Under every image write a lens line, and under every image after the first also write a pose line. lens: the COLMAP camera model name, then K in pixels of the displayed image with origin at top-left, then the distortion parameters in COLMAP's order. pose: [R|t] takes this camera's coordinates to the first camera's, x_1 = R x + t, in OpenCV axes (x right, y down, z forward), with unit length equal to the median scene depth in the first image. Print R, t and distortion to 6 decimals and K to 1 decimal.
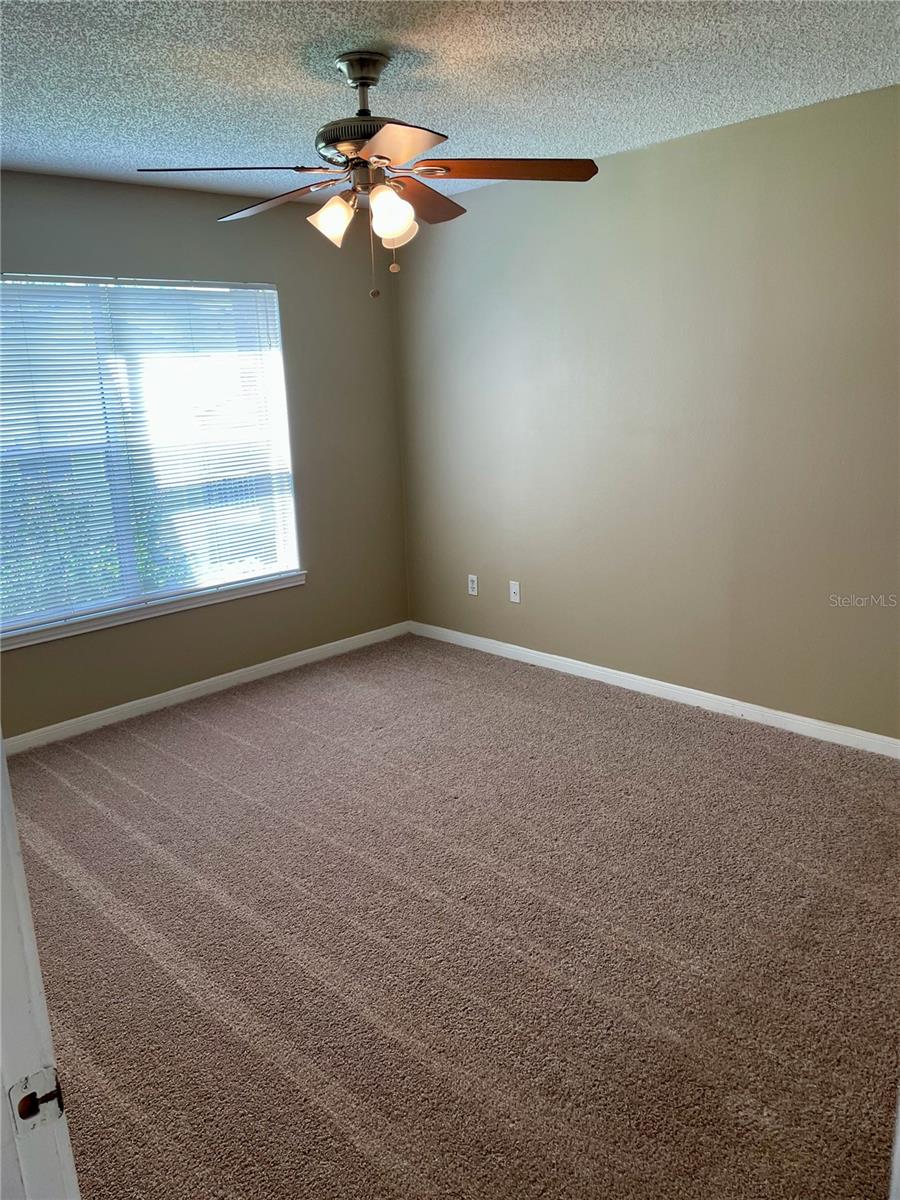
lens RADIAL K [[928.4, 0, 455.2], [0, 928.4, 596.7], [0, 0, 1]] dist [0.056616, -0.035022]
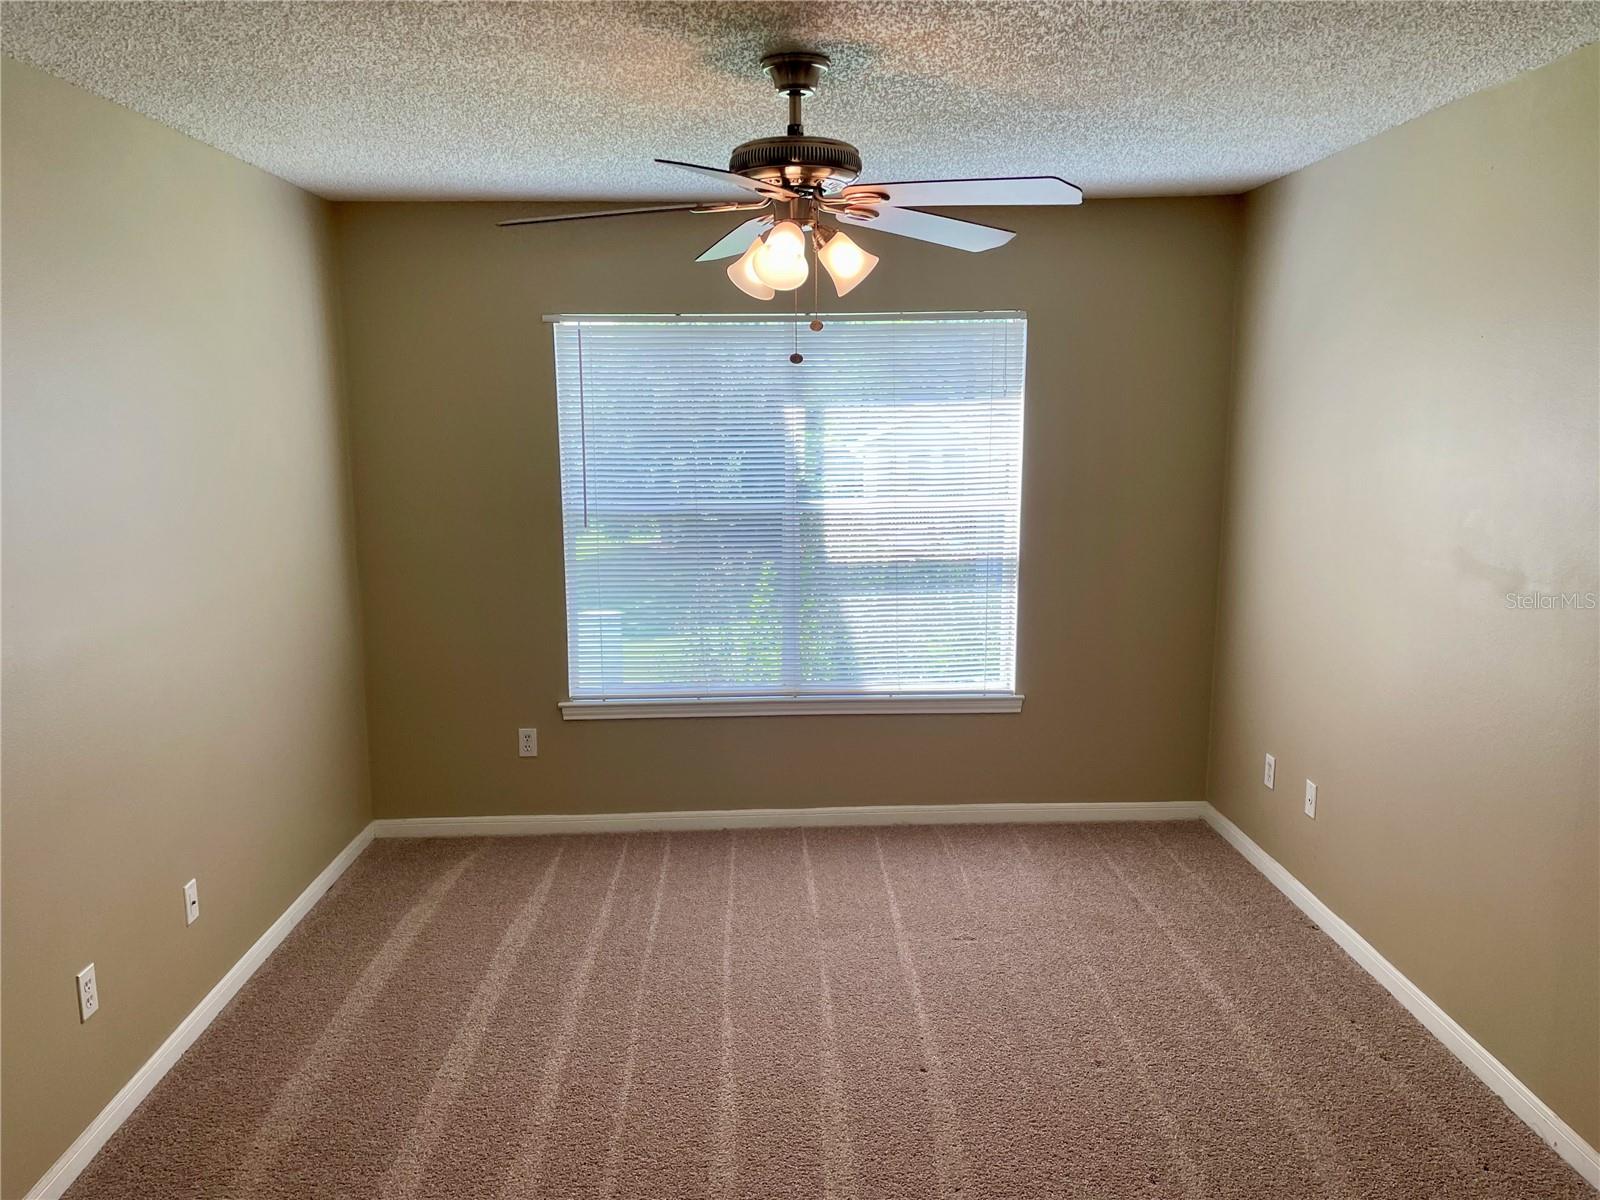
lens RADIAL K [[1237.8, 0, 809.3], [0, 1237.8, 606.0], [0, 0, 1]] dist [0.056616, -0.035022]
pose [[0.727731, 0.149978, -0.669264, 0.377632], [-0.183588, 0.982787, 0.020610, -0.091599], [0.660835, 0.107870, 0.742739, 0.176130]]
